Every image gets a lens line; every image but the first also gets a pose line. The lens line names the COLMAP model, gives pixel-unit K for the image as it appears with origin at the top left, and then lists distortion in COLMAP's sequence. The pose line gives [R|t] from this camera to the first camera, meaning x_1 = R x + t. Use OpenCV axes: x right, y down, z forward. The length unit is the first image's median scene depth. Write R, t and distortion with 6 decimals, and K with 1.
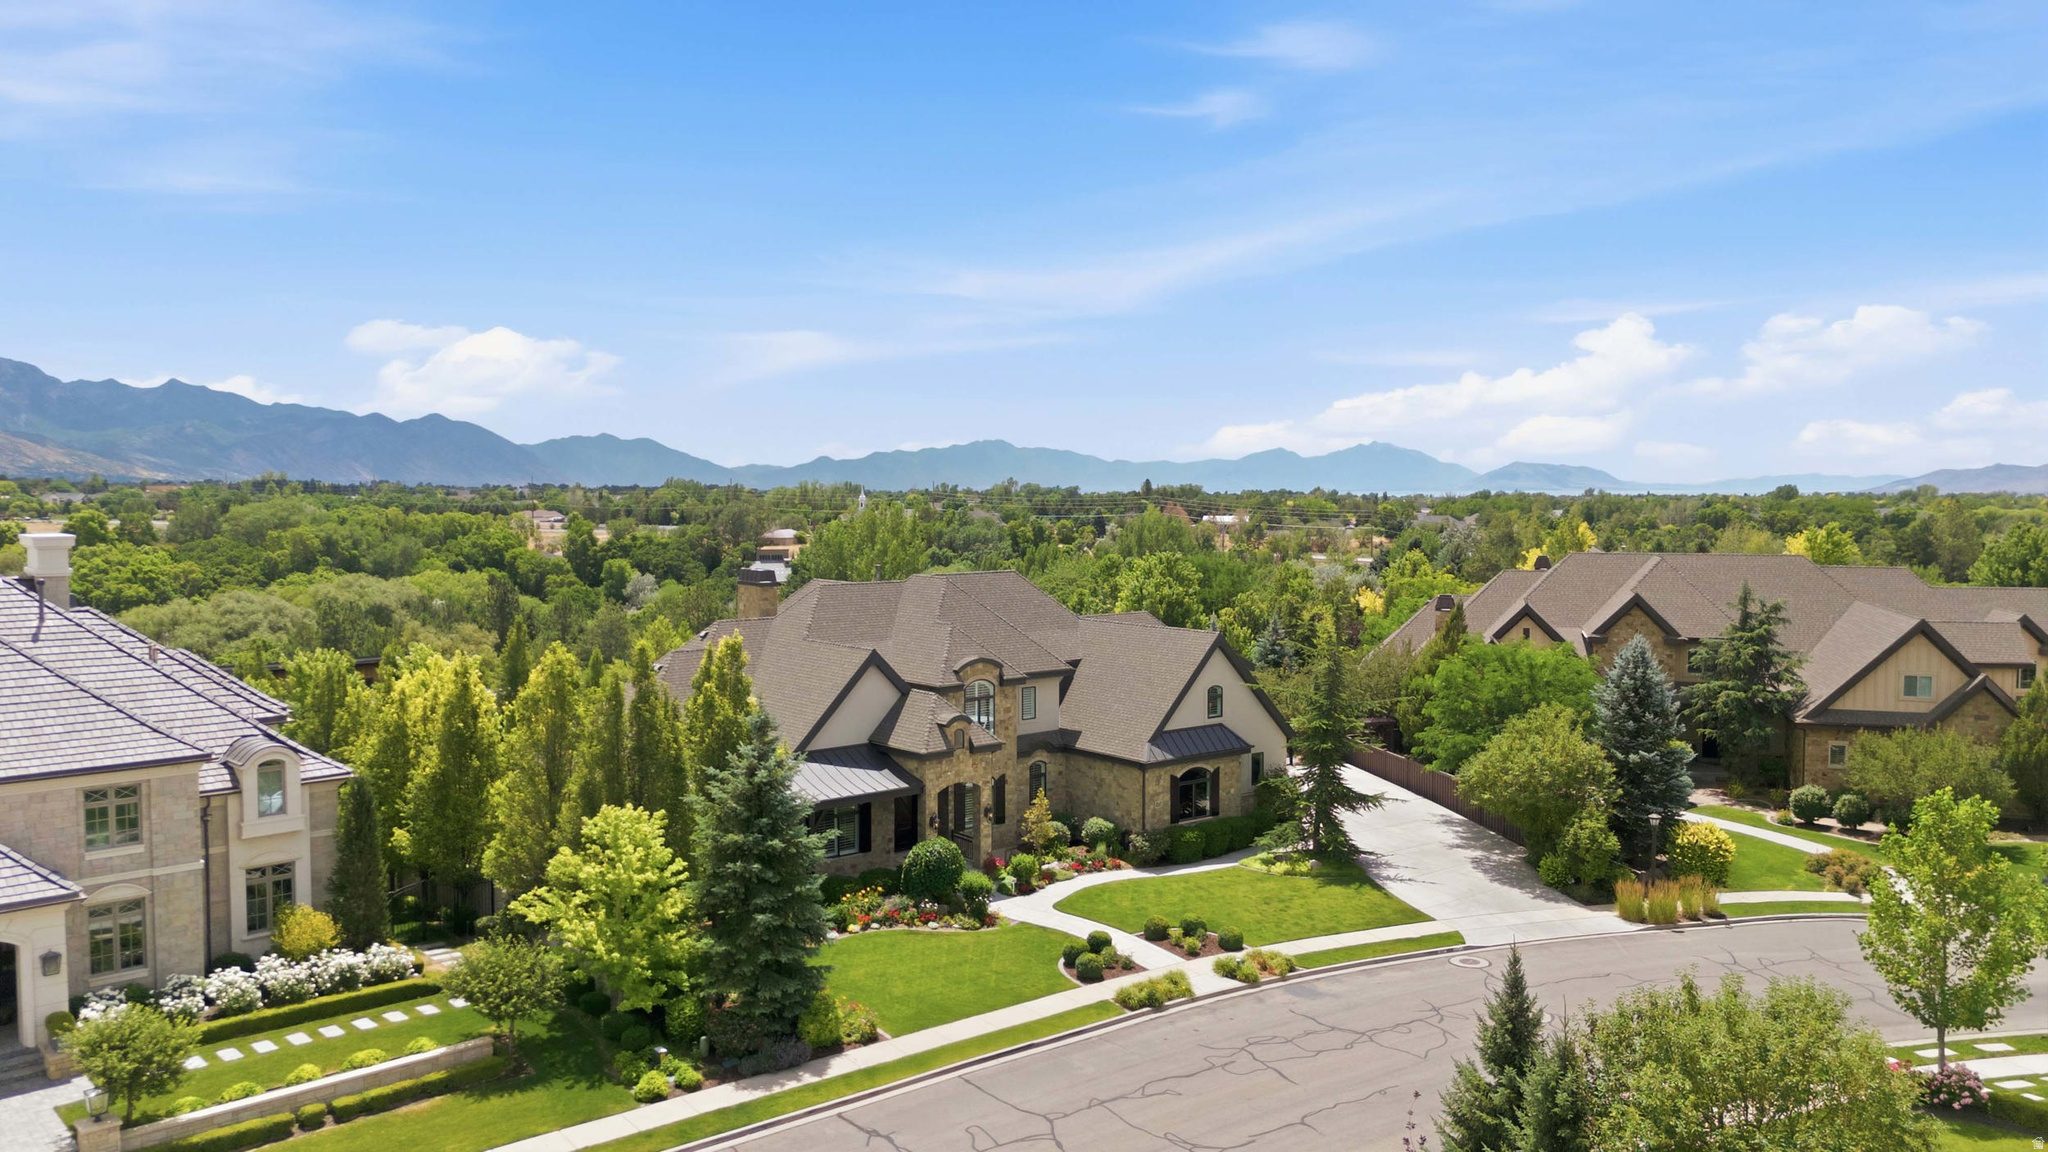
lens RADIAL K [[1506.1, 0, 1024.8], [0, 1506.1, 569.2], [0, 0, 1]] dist [0.080518, -0.079347]
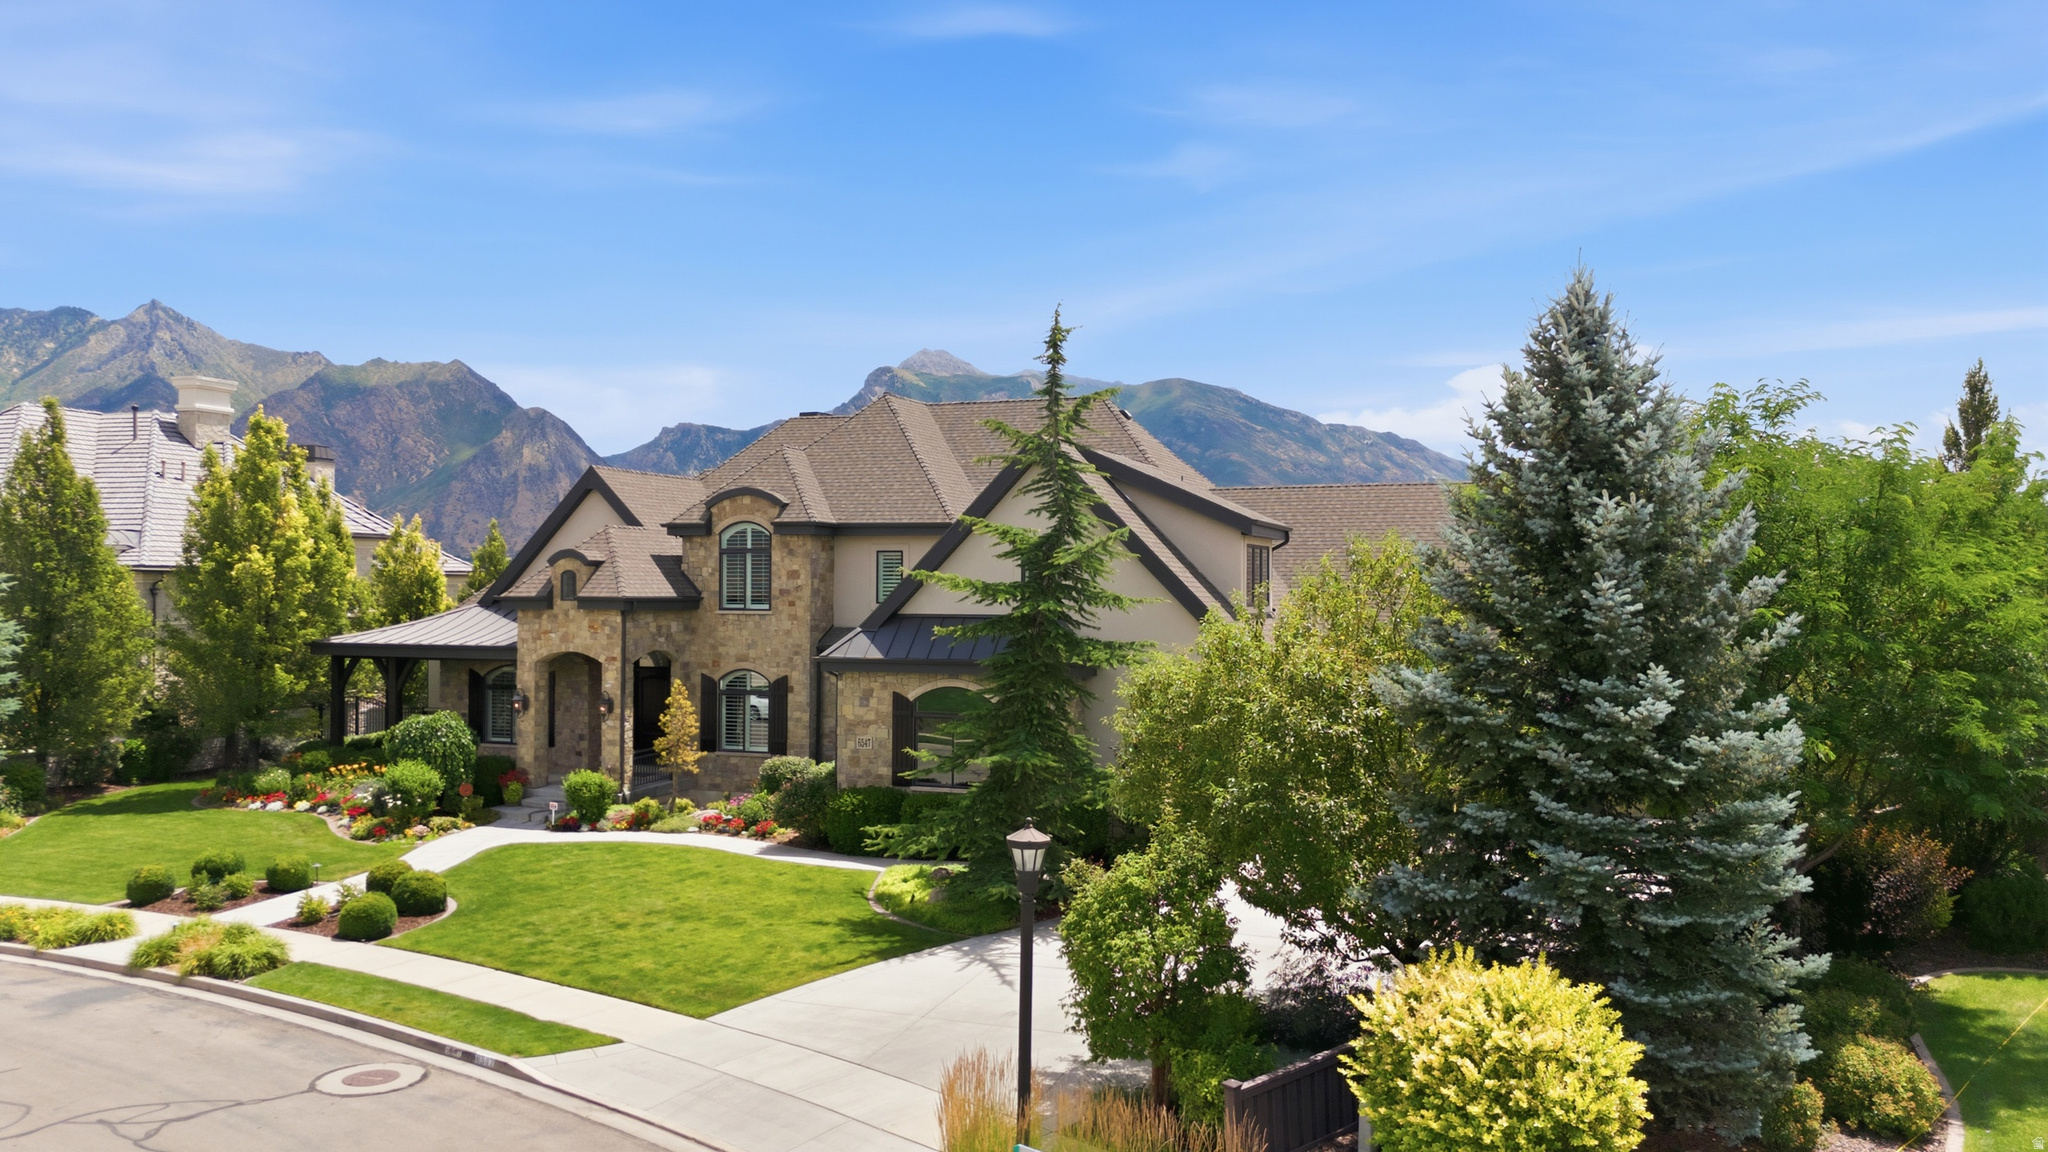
lens RADIAL K [[1506.1, 0, 1023.4], [0, 1506.1, 575.5], [0, 0, 1]] dist [0.080518, -0.079347]
pose [[0.498089, -0.004807, -0.867112, 0.635375], [-0.053069, 0.997941, -0.036016, 0.122109], [0.865500, 0.063956, 0.496809, 0.843330]]
